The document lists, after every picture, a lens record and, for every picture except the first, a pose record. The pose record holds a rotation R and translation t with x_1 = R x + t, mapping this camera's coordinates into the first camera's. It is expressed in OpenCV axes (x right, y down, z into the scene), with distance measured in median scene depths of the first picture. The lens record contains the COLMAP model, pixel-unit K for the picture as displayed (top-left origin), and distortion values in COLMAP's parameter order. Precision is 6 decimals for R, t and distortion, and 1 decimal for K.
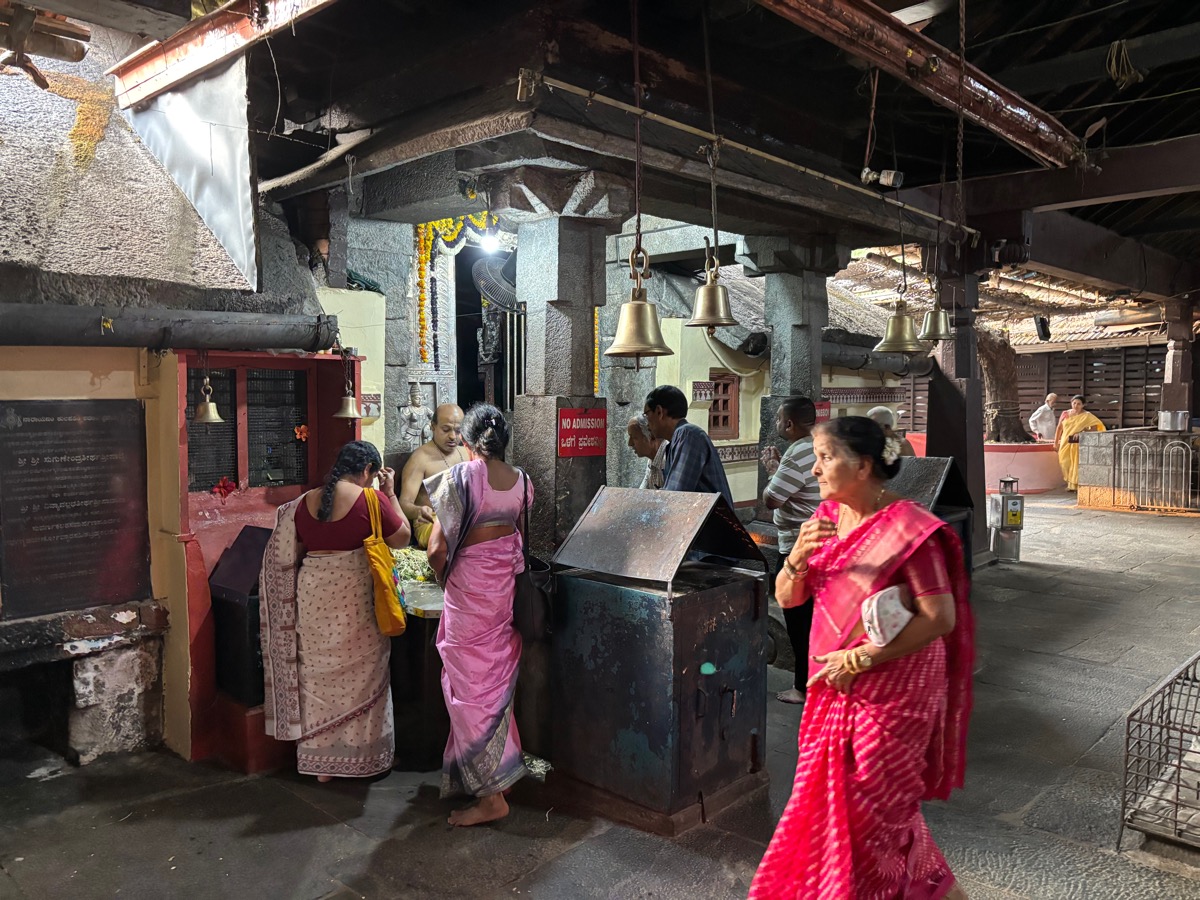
lens RADIAL K [[925.1, 0, 601.9], [0, 925.1, 447.7], [0, 0, 1]] dist [0.057500, -0.002079]
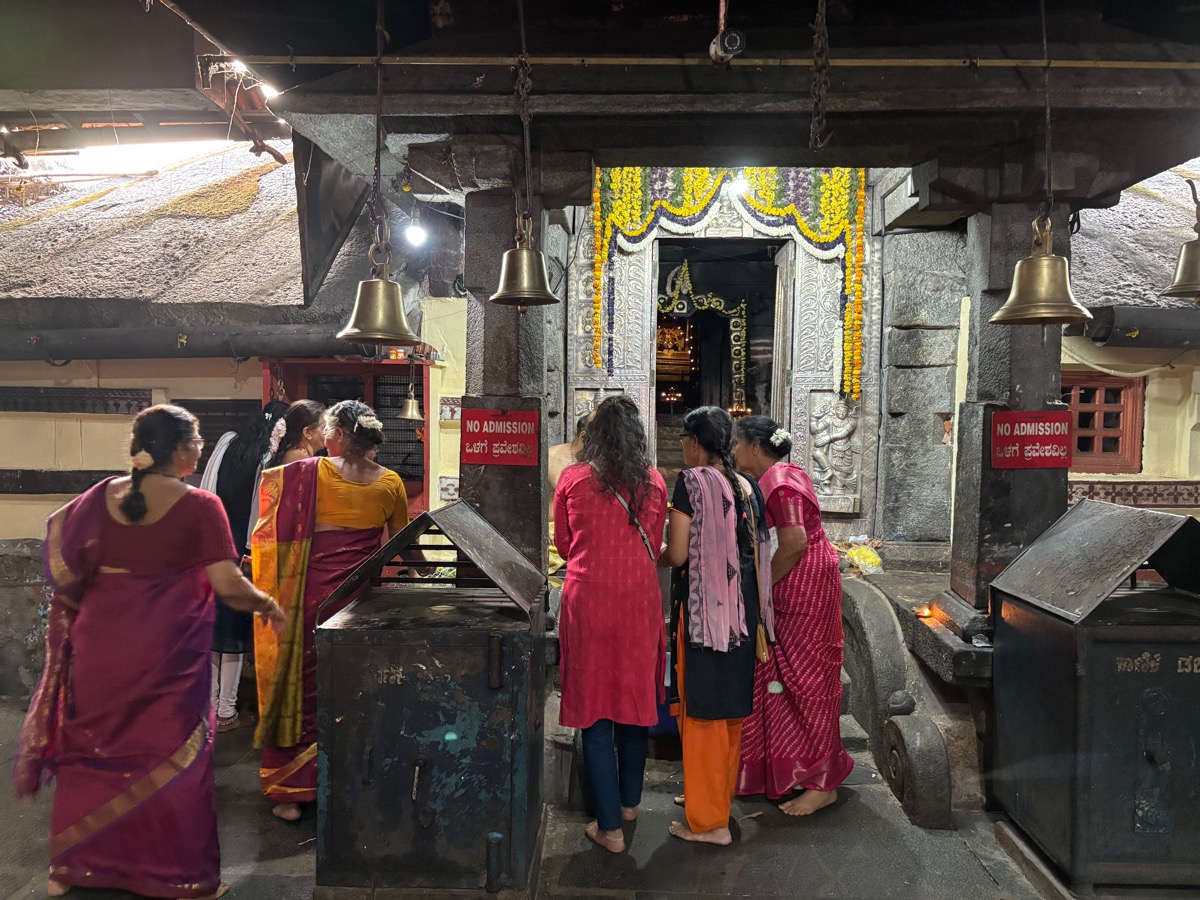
lens RADIAL K [[925.1, 0, 600.7], [0, 925.1, 453.4], [0, 0, 1]] dist [0.057500, -0.002079]
pose [[0.644233, 0.041624, -0.763696, 0.710860], [-0.055648, 0.998422, 0.007474, -0.013458], [0.762802, 0.037683, 0.645533, 0.514247]]
